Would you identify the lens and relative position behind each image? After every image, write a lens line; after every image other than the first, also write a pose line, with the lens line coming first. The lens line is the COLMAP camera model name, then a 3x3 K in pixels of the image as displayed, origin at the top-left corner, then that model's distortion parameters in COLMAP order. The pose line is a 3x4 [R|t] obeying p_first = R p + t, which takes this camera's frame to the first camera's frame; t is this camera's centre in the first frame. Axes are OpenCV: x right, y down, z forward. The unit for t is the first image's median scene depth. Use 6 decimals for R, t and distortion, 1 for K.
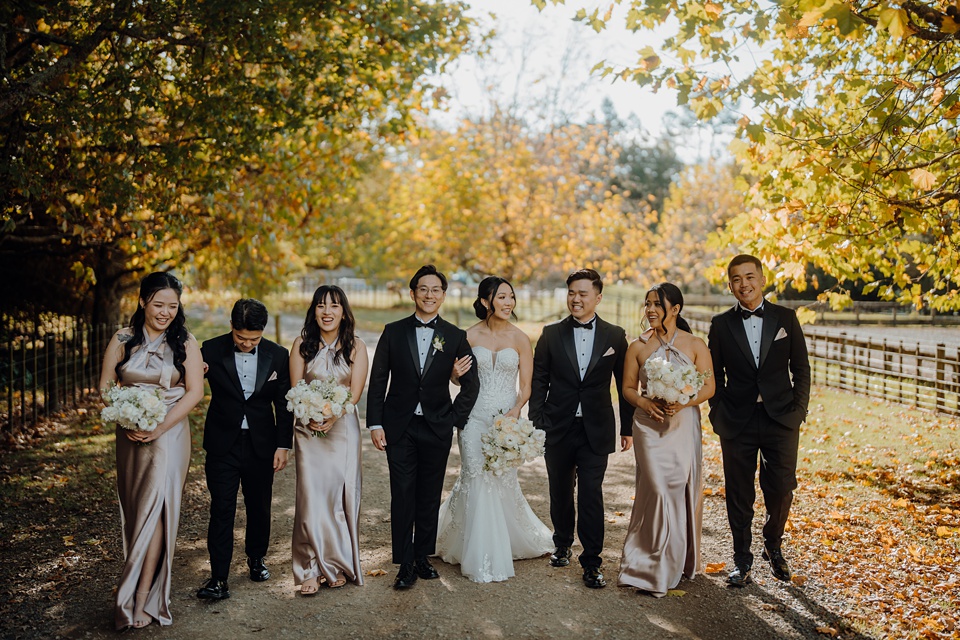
lens RADIAL K [[1361.6, 0, 506.3], [0, 1361.6, 318.1], [0, 0, 1]] dist [0.006668, 0.558062]
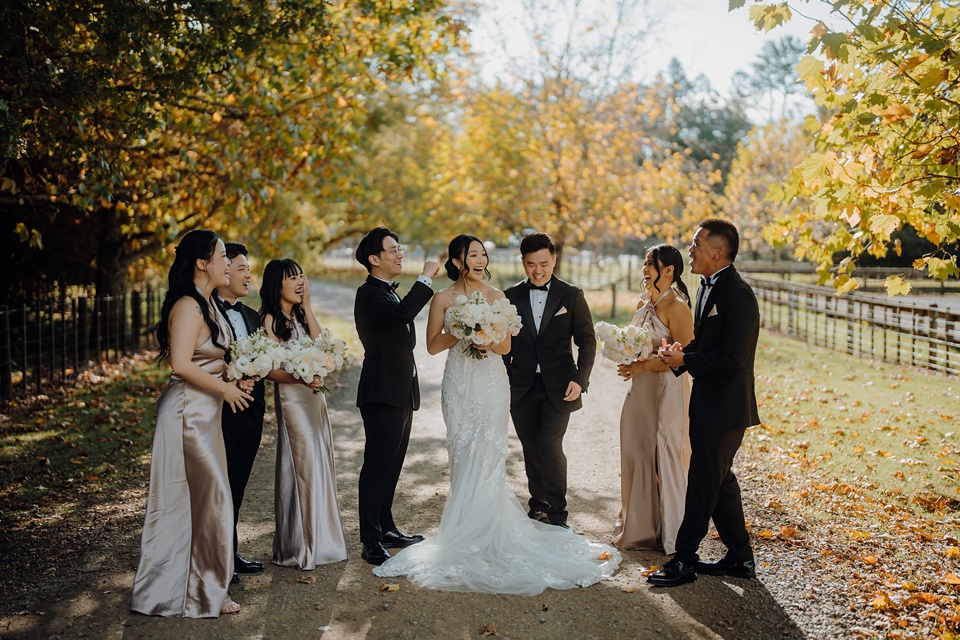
lens RADIAL K [[1361.6, 0, 506.3], [0, 1361.6, 318.1], [0, 0, 1]] dist [0.006668, 0.558062]
pose [[0.998711, -0.000079, -0.050766, 0.024189], [0.001311, 0.999705, 0.024247, -0.002281], [0.050749, -0.024283, 0.998416, 0.139932]]
